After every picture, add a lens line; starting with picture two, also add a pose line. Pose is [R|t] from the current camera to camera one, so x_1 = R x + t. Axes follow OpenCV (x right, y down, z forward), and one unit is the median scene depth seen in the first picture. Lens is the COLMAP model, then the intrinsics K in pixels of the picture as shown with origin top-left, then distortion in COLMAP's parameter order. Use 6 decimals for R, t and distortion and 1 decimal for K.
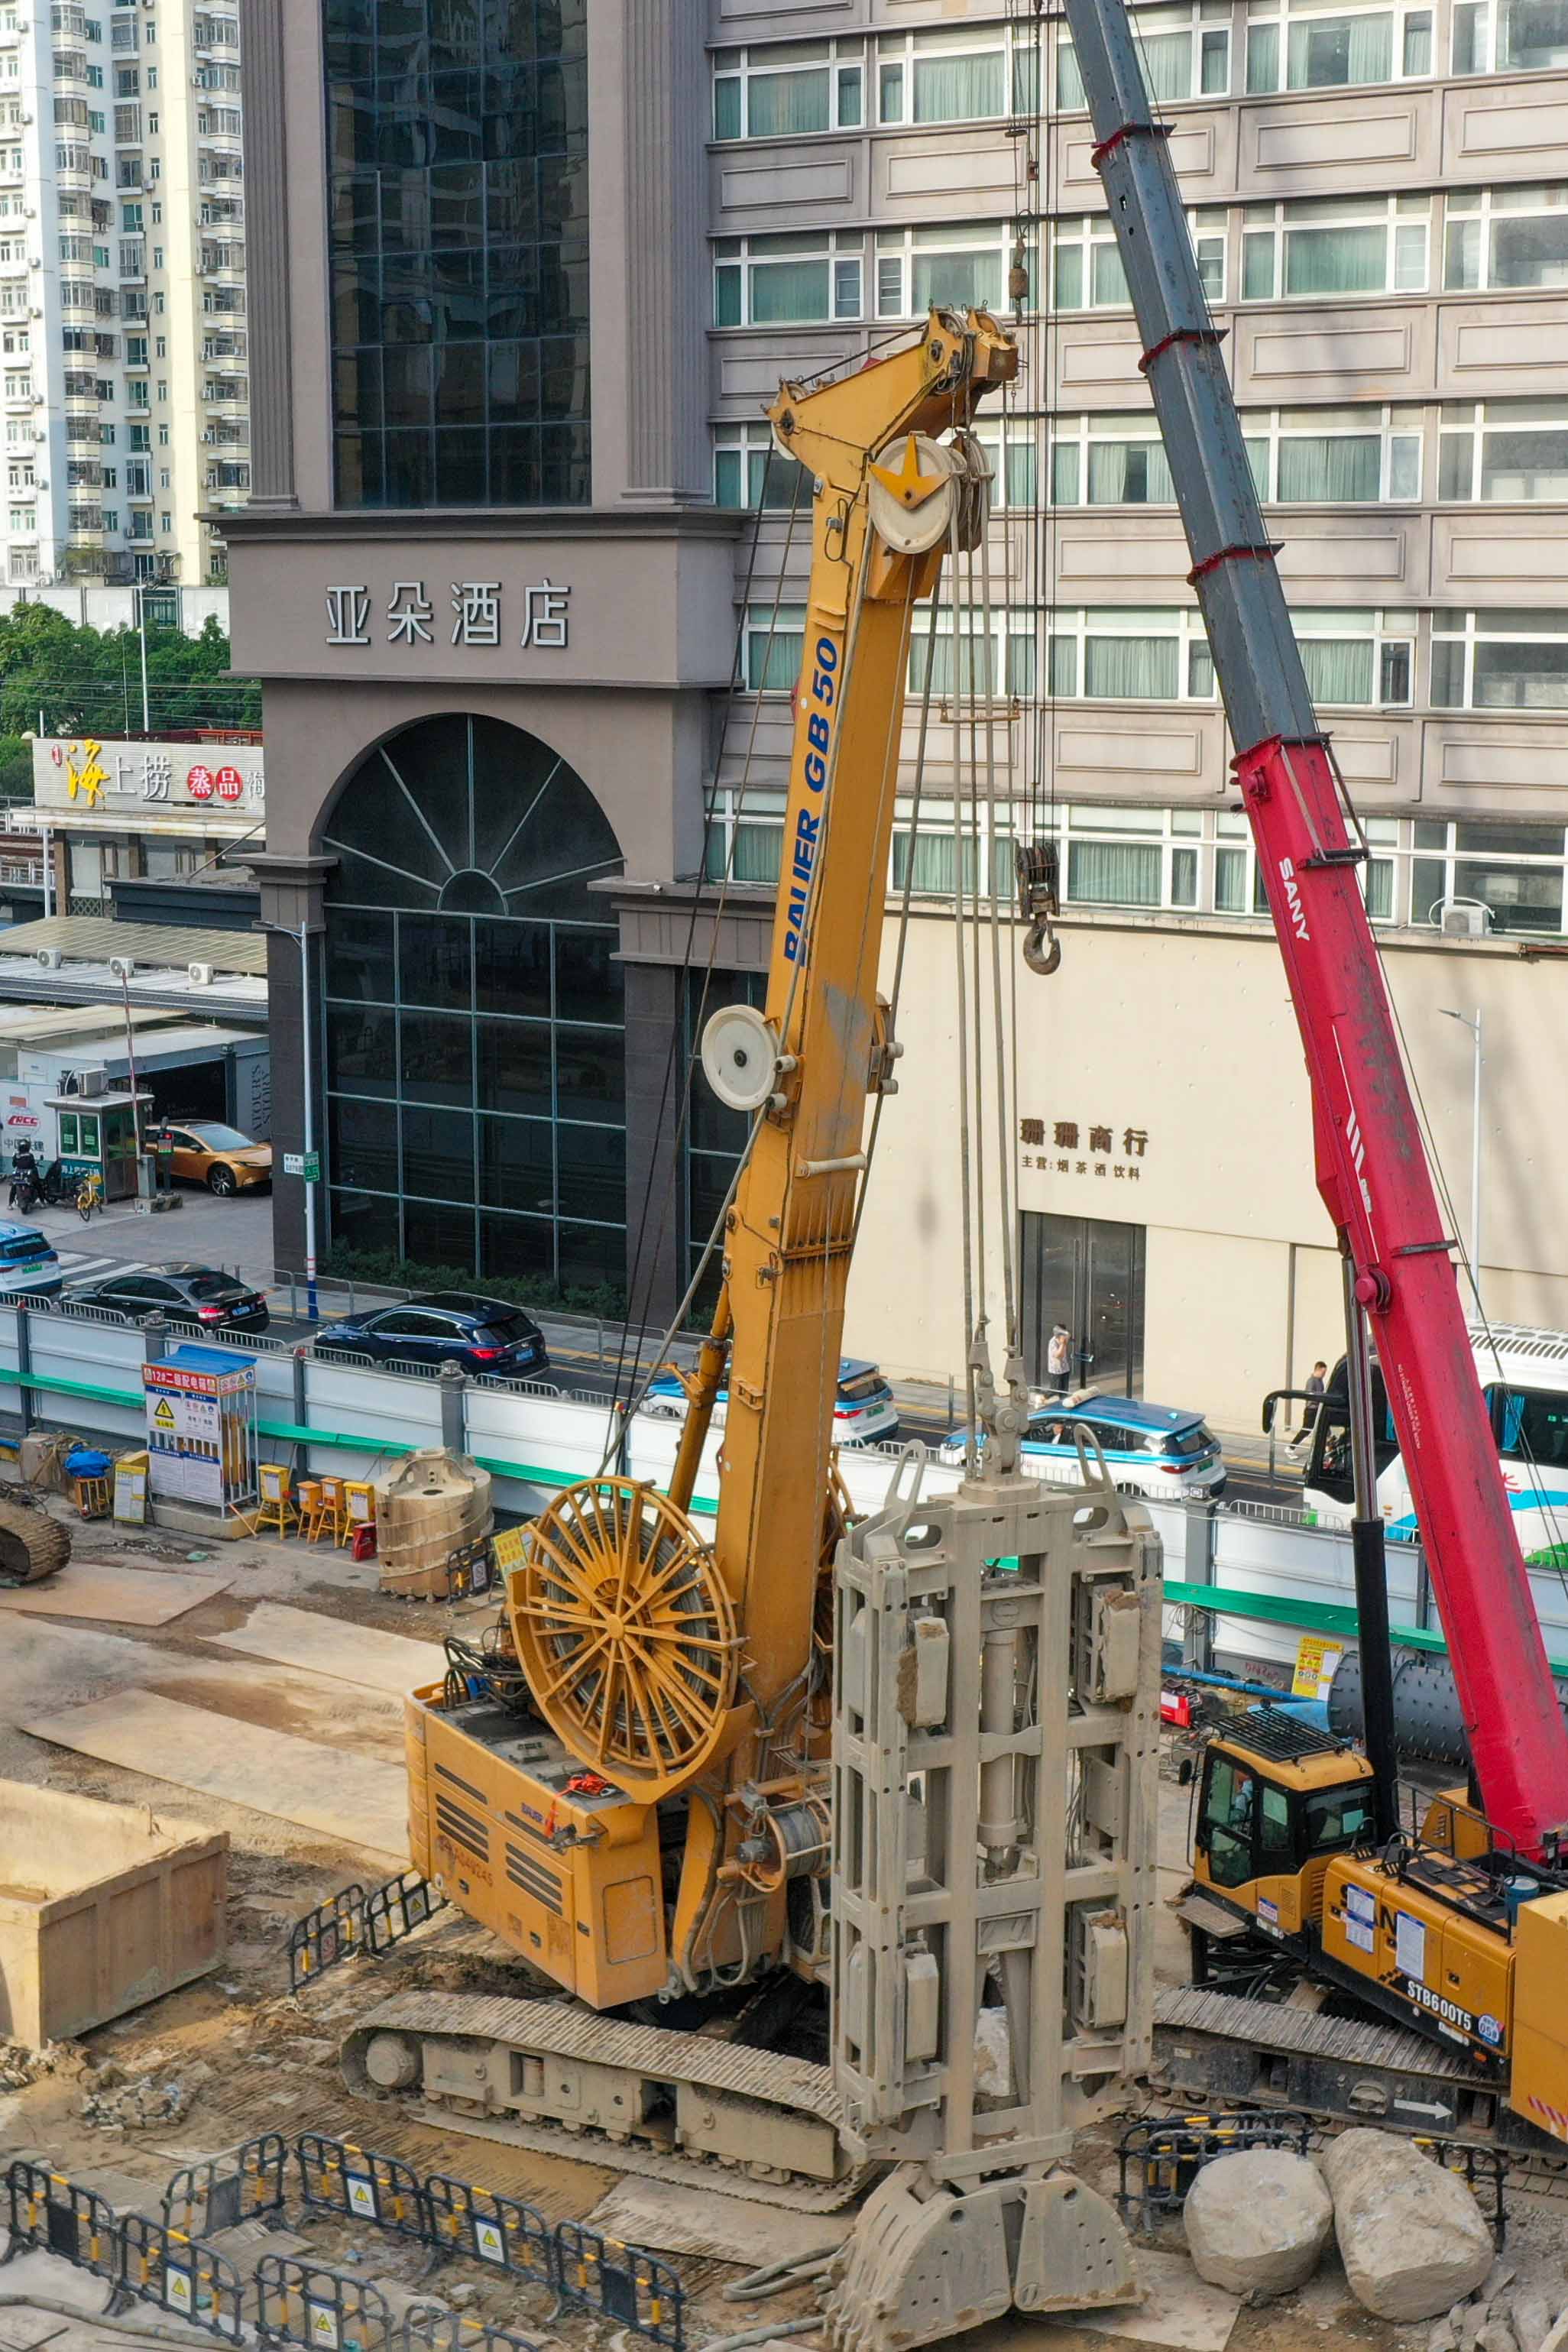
lens RADIAL K [[3500.9, 0, 784.0], [0, 3500.9, 1176.0], [0, 0, 1]] dist [0.166282, 0.021410]
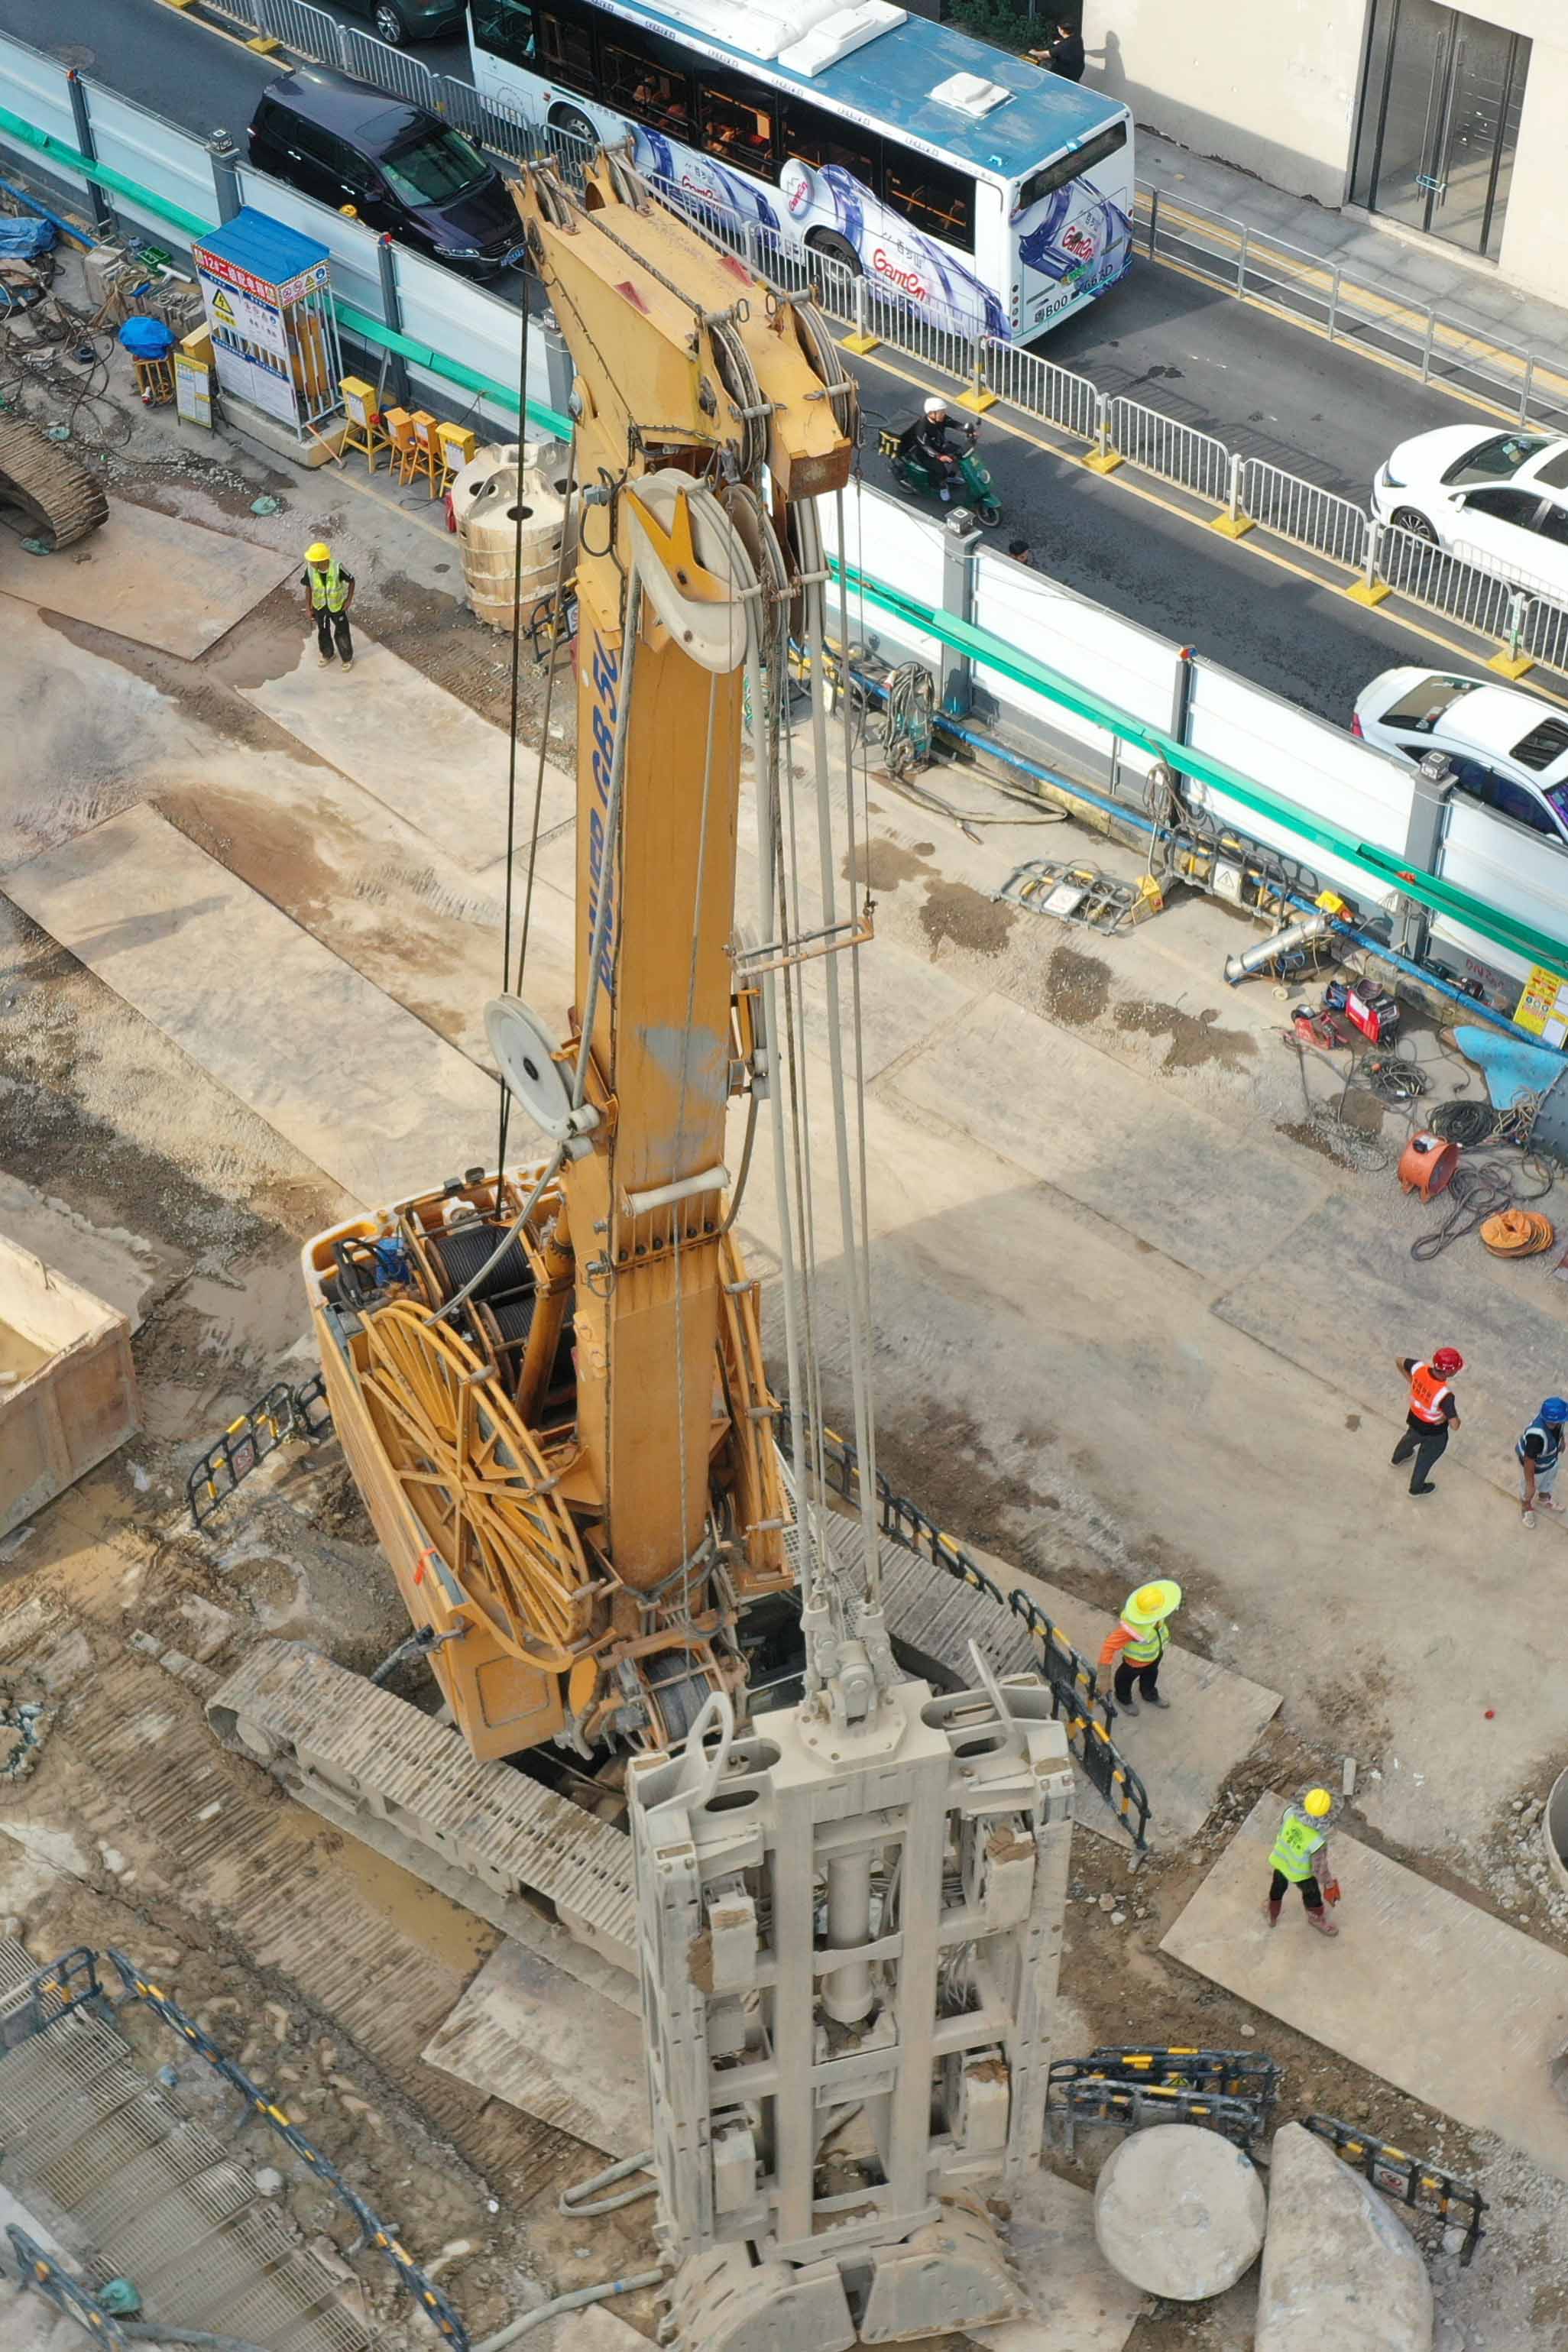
lens RADIAL K [[3508.4, 0, 784.0], [0, 3508.4, 1176.0], [0, 0, 1]] dist [0.036833, -0.085190]
pose [[0.986902, 0.104342, -0.123030, 0.091003], [-0.014940, 0.818491, 0.574325, -0.305111], [0.160625, -0.564965, 0.809330, 0.341847]]
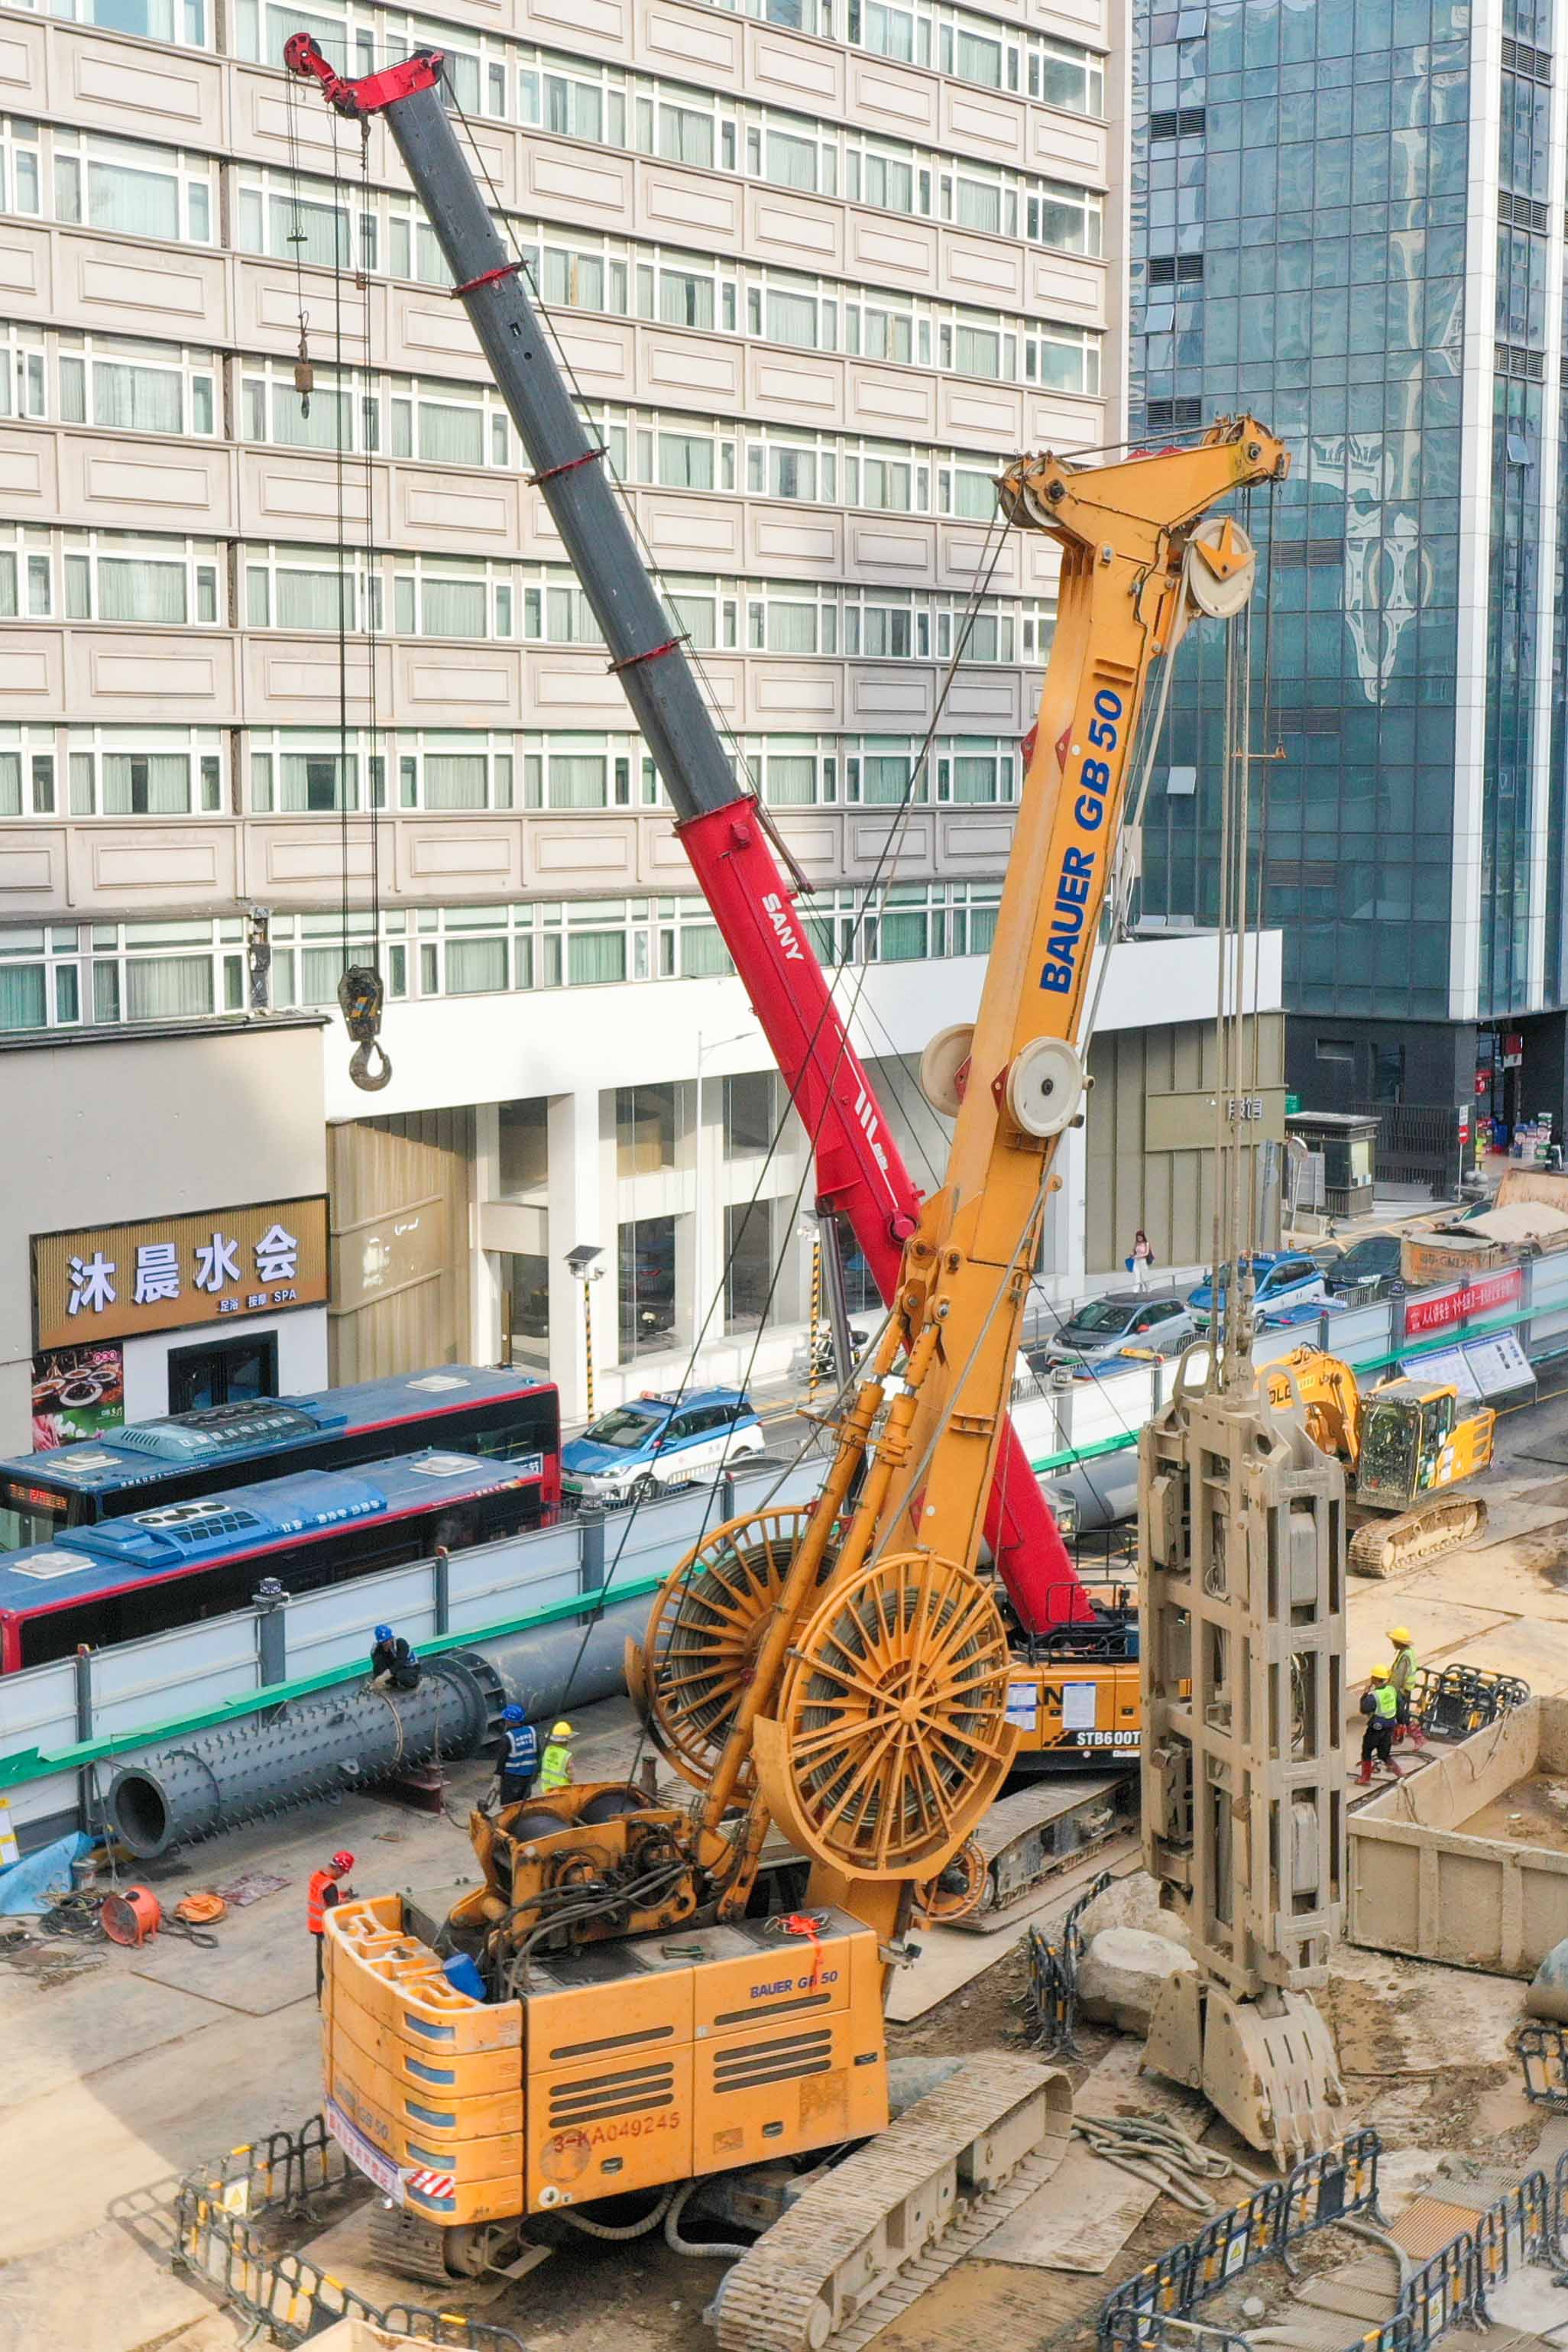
lens RADIAL K [[3508.4, 0, 784.0], [0, 3508.4, 1176.0], [0, 0, 1]] dist [0.036833, -0.085190]
pose [[0.032411, -0.107056, 0.993725, -0.805605], [0.184814, 0.977743, 0.099306, -0.095848], [-0.982239, 0.180436, 0.051475, 0.776883]]
